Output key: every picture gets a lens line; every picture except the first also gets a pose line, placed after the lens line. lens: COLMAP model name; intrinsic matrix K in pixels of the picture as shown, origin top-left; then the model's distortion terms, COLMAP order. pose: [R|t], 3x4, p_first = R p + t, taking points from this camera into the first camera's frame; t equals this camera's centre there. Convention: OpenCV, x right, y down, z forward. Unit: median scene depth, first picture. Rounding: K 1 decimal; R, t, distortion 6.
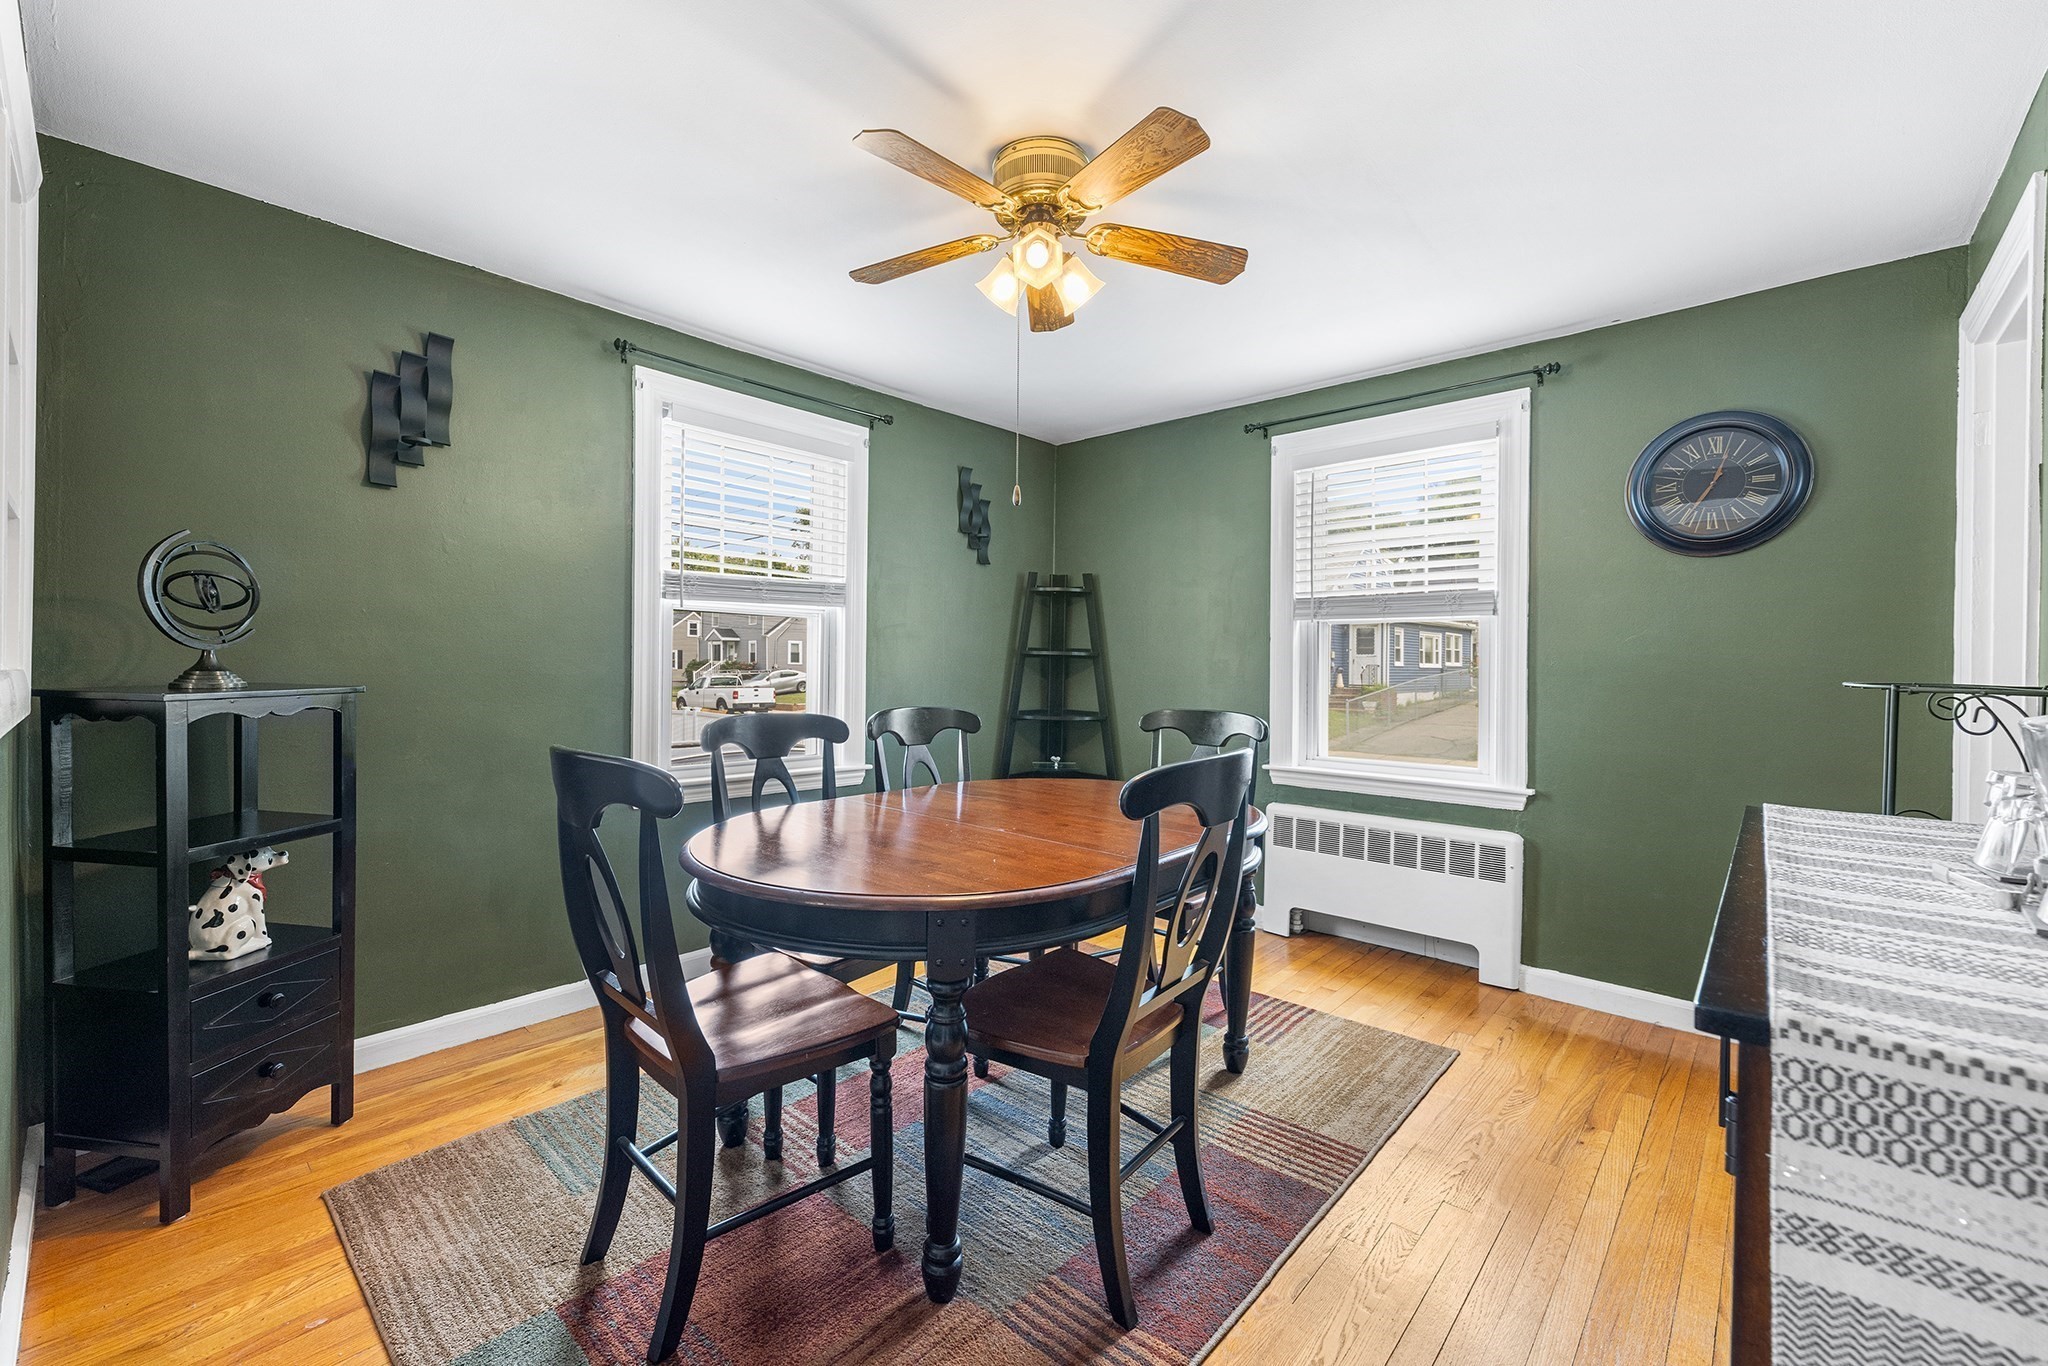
lens RADIAL K [[824.5, 0, 1031.1], [0, 824.5, 670.7], [0, 0, 1]] dist [-0.000035, -0.000037]
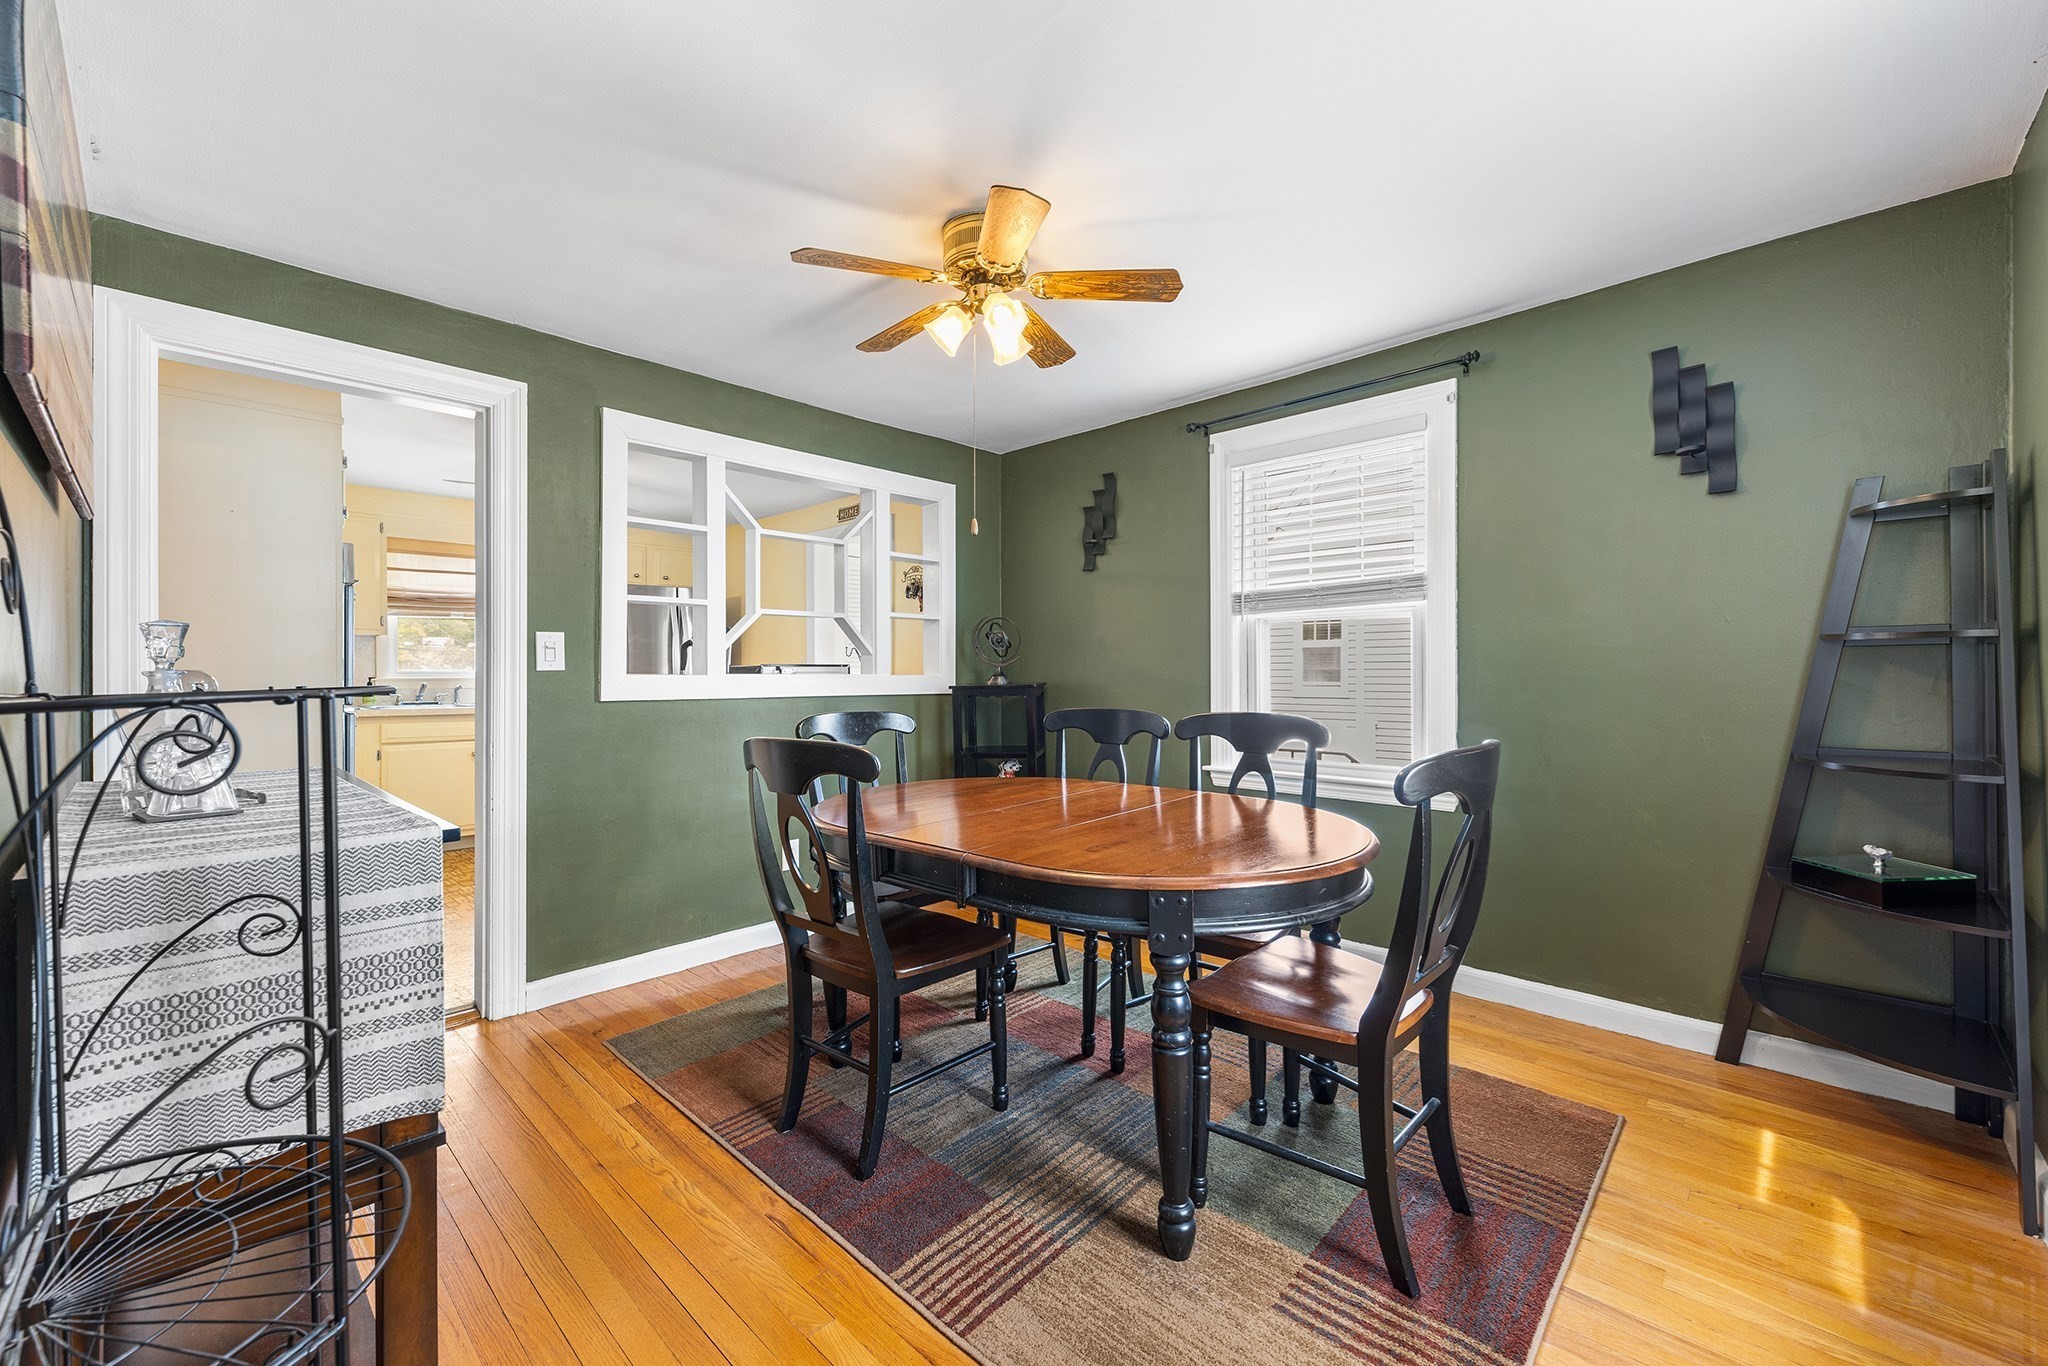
lens RADIAL K [[811.0, 0, 1024.0], [0, 811.0, 683.0], [0, 0, 1]] dist [-0.011827, -0.000021]
pose [[-0.026398, -0.000466, -0.999651, 0.767946], [-0.004701, 0.999989, -0.000342, 0.012644], [0.999640, 0.004691, -0.026400, 0.744779]]
